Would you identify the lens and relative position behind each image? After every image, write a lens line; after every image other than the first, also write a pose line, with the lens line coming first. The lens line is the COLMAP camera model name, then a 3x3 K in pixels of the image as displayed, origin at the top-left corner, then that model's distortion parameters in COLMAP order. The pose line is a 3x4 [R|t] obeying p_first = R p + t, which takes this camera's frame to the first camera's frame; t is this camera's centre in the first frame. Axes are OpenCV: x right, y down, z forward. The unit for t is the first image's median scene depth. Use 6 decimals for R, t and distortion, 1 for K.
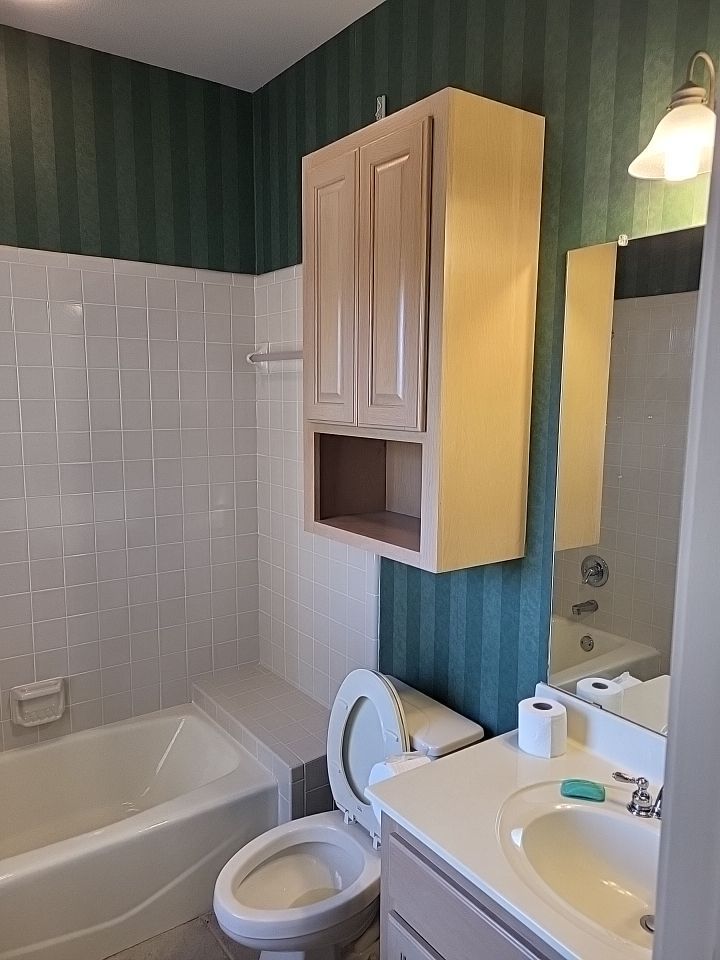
lens RADIAL K [[728.1, 0, 363.3], [0, 728.1, 494.4], [0, 0, 1]] dist [0.058014, -0.000253]
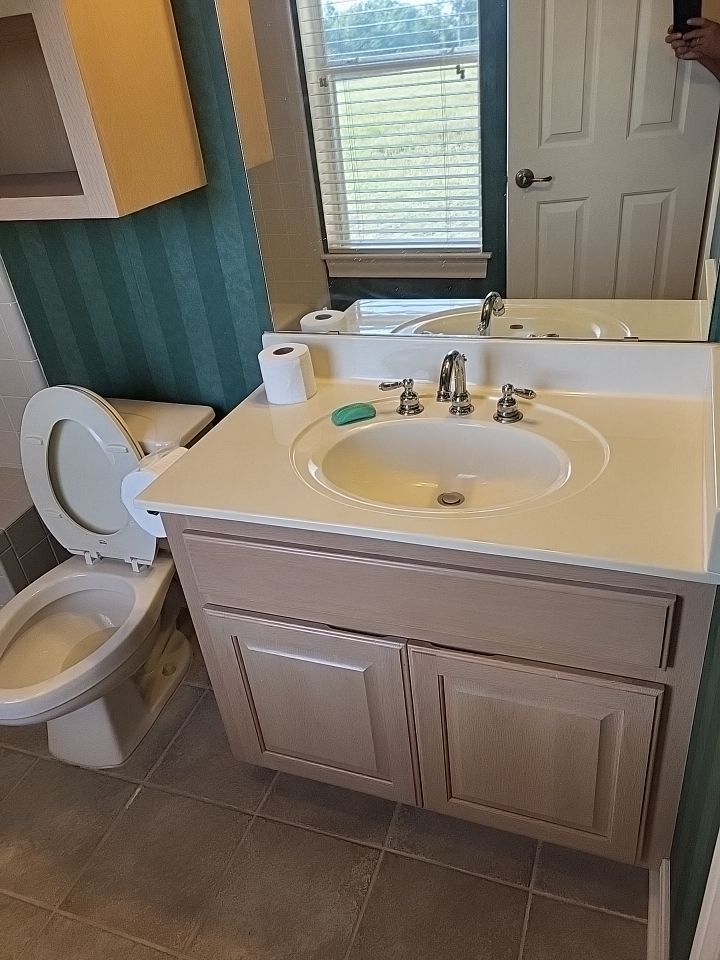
lens RADIAL K [[728.1, 0, 363.3], [0, 728.1, 494.4], [0, 0, 1]] dist [0.058014, -0.000253]
pose [[0.818756, -0.374584, 0.435115, -0.113306], [0.190503, 0.892162, 0.409579, 0.085769], [-0.541615, -0.252454, 0.801823, 0.164243]]
